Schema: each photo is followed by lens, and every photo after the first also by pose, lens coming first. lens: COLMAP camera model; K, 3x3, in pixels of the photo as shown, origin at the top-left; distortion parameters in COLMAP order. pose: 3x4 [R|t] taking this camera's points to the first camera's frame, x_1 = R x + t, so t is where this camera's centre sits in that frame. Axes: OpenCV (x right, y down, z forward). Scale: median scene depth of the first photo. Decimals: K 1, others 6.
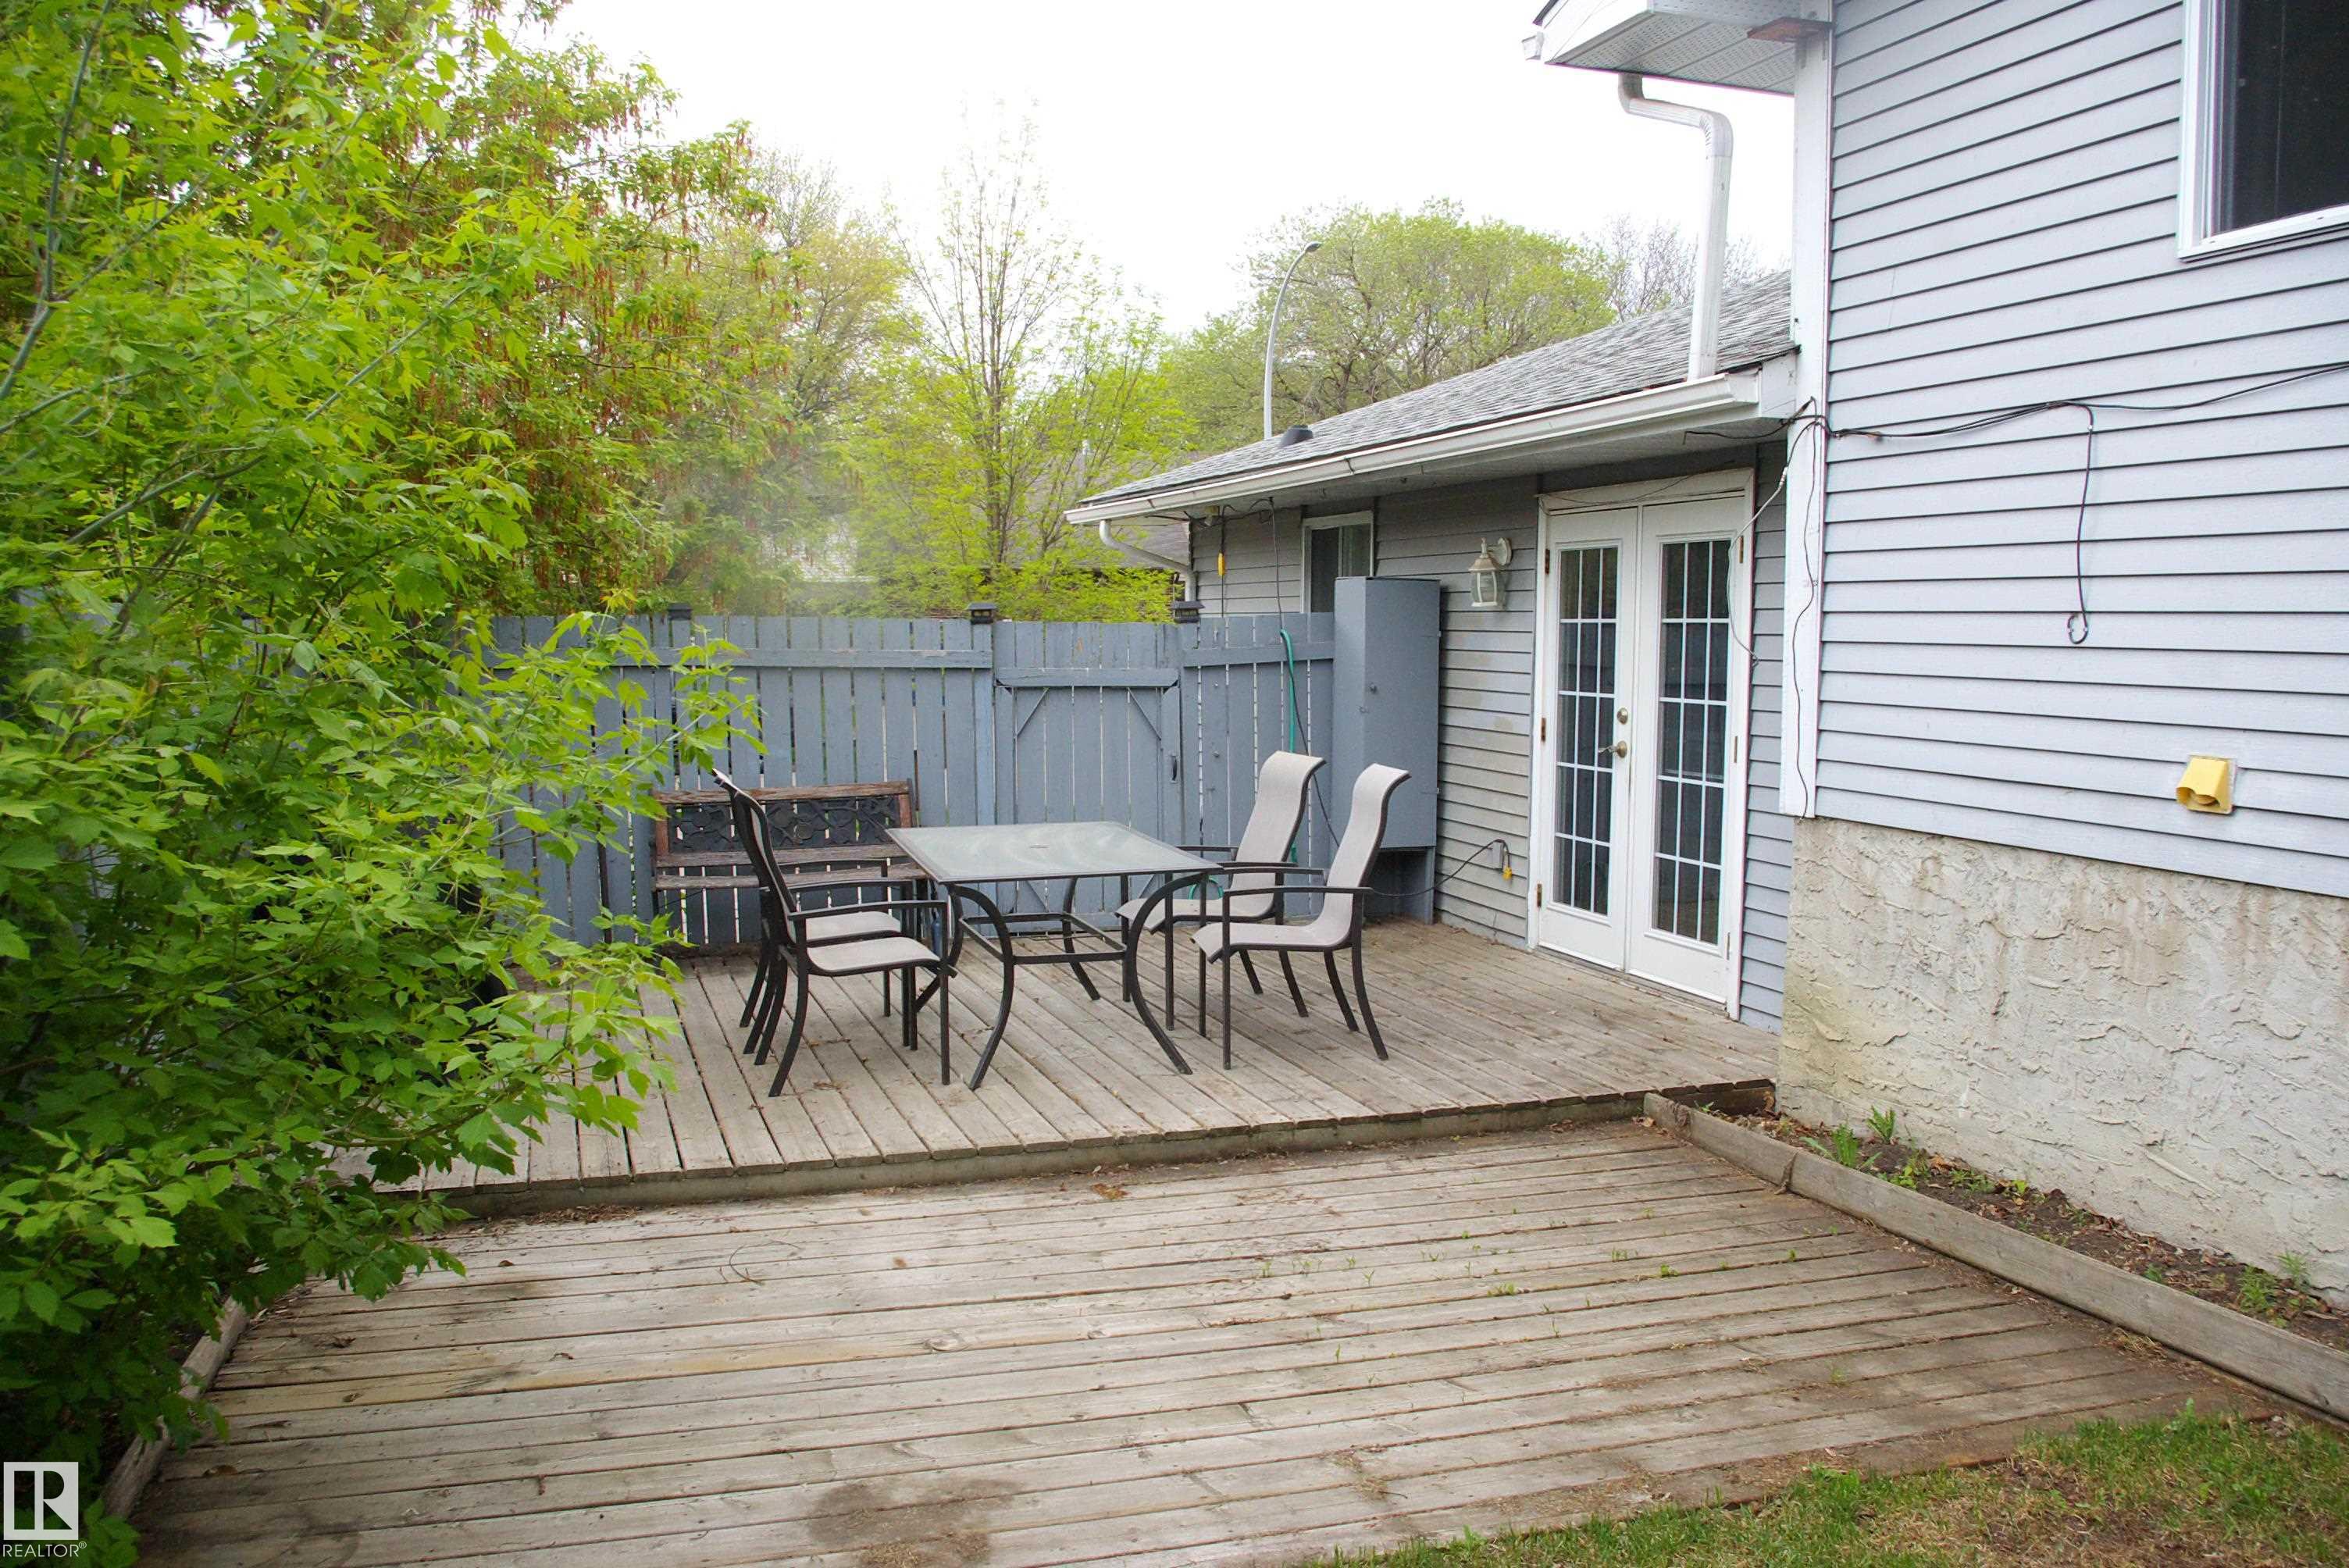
lens RADIAL K [[1875.5, 0, 1170.2], [0, 1875.5, 772.8], [0, 0, 1]] dist [-0.070960, 0.015541]
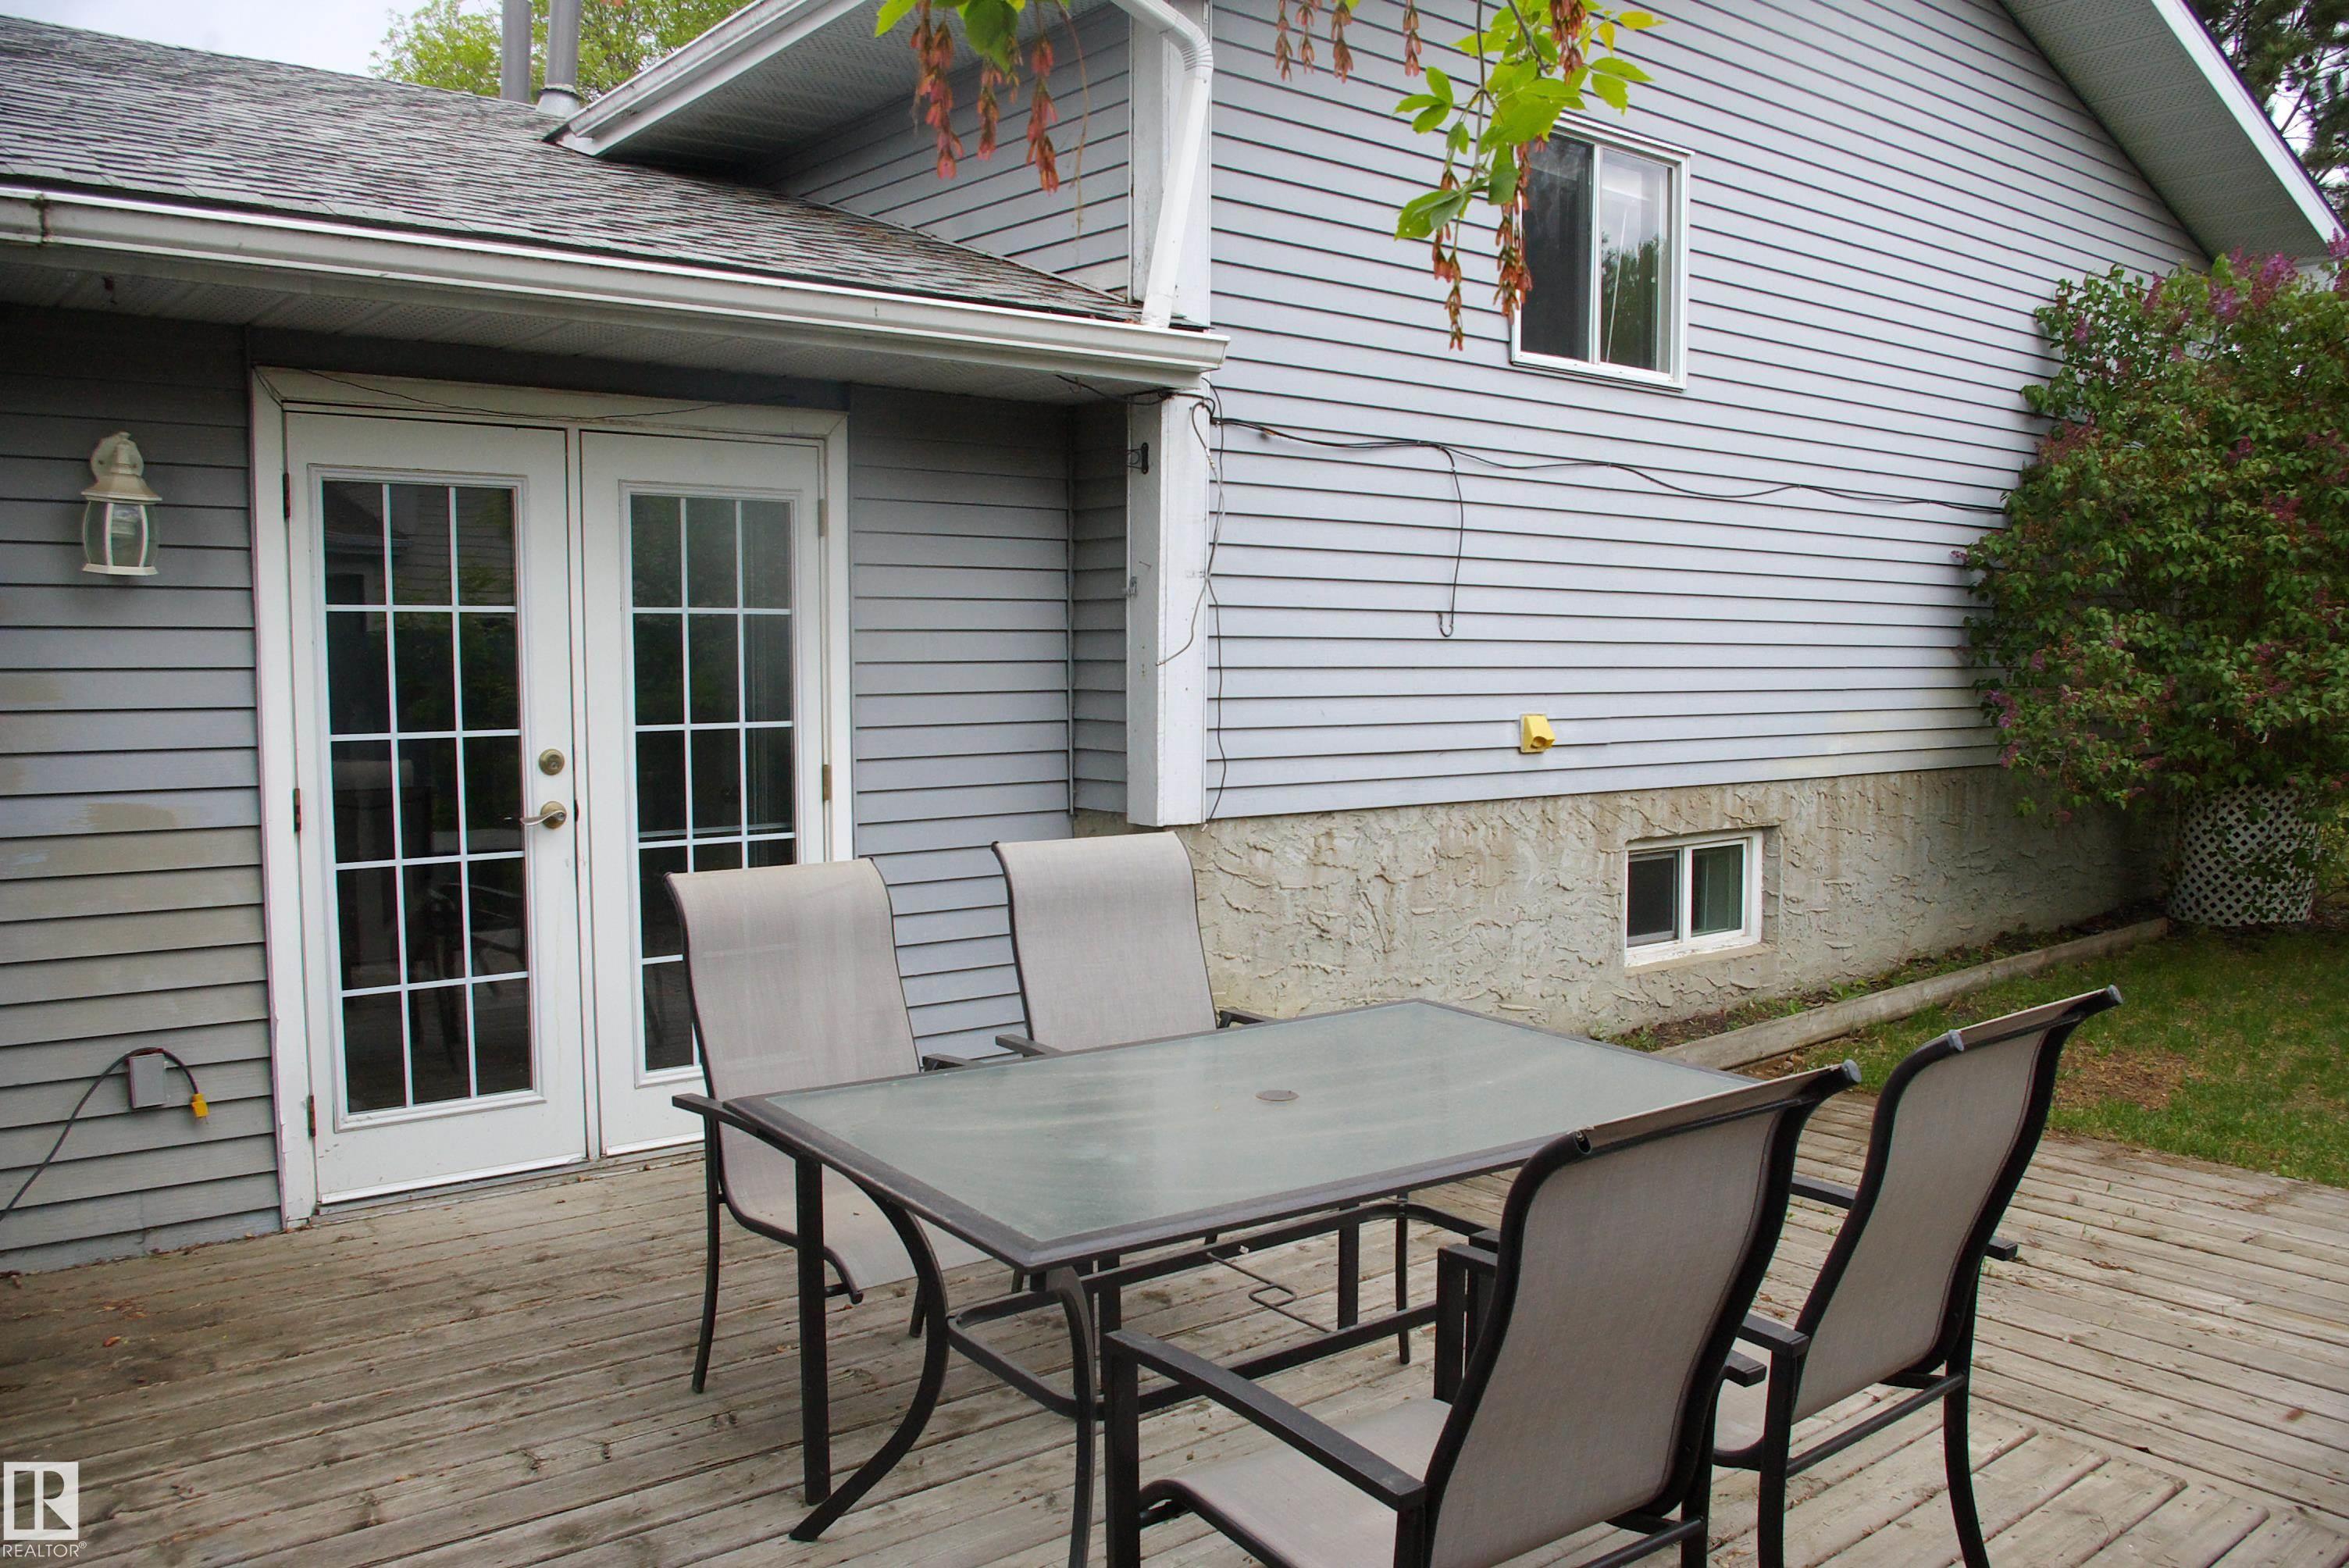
lens RADIAL K [[1875.5, 0, 1172.9], [0, 1875.5, 808.6], [0, 0, 1]] dist [-0.070960, 0.015541]
pose [[-0.353436, -0.079513, 0.932073, -0.572721], [0.072864, 0.991014, 0.112171, -0.096957], [-0.932617, 0.107560, -0.344466, 1.425491]]
